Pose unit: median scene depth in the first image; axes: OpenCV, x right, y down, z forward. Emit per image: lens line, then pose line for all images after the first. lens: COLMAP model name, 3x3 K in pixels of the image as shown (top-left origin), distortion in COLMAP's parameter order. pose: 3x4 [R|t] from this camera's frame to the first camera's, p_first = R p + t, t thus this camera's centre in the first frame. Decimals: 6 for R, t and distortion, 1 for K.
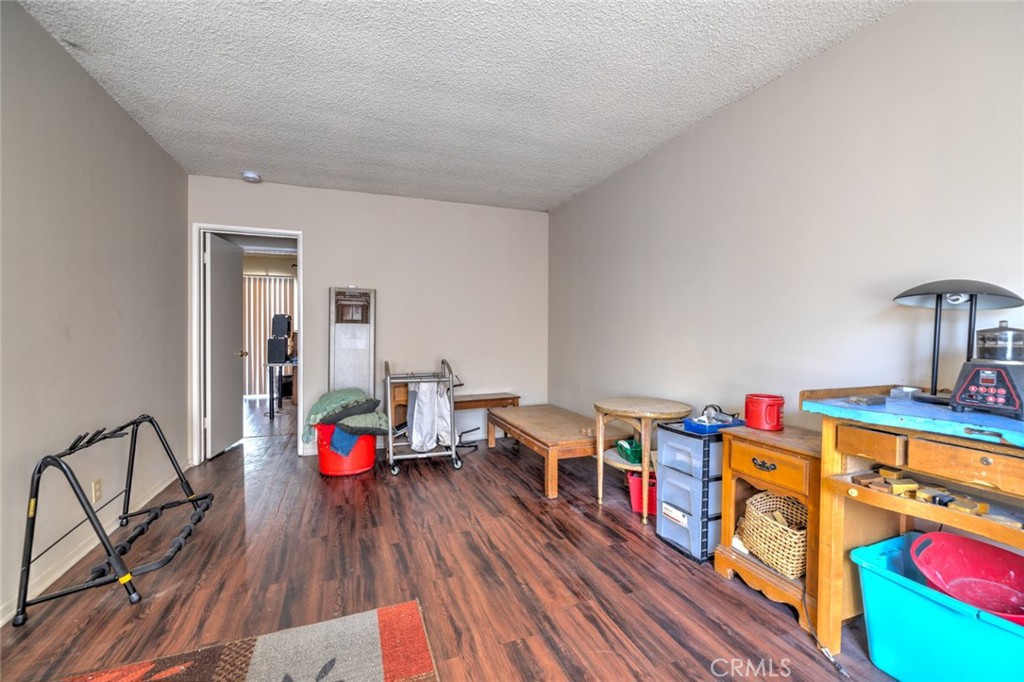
lens RADIAL K [[436.6, 0, 512.3], [0, 436.6, 340.0], [0, 0, 1]] dist [0.003964, 0.000369]
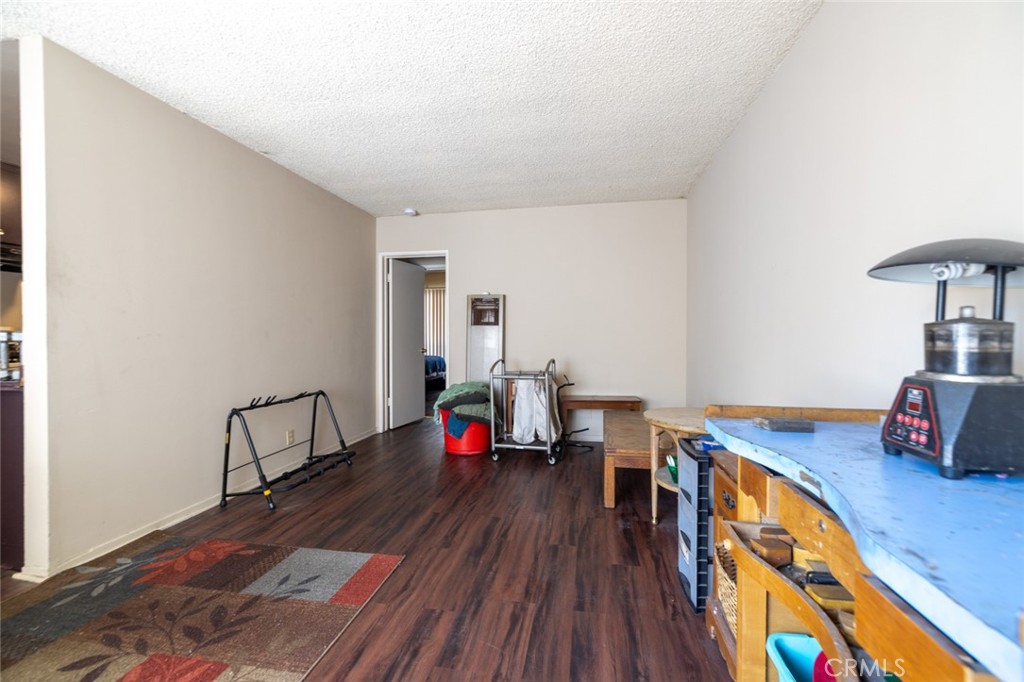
lens RADIAL K [[436.6, 0, 511.1], [0, 436.6, 341.4], [0, 0, 1]] dist [0.003964, 0.000369]
pose [[0.851384, 0.004867, -0.524520, 0.461999], [-0.004924, 0.999987, 0.001286, 0.002660], [0.524519, 0.001487, 0.851397, 0.095370]]
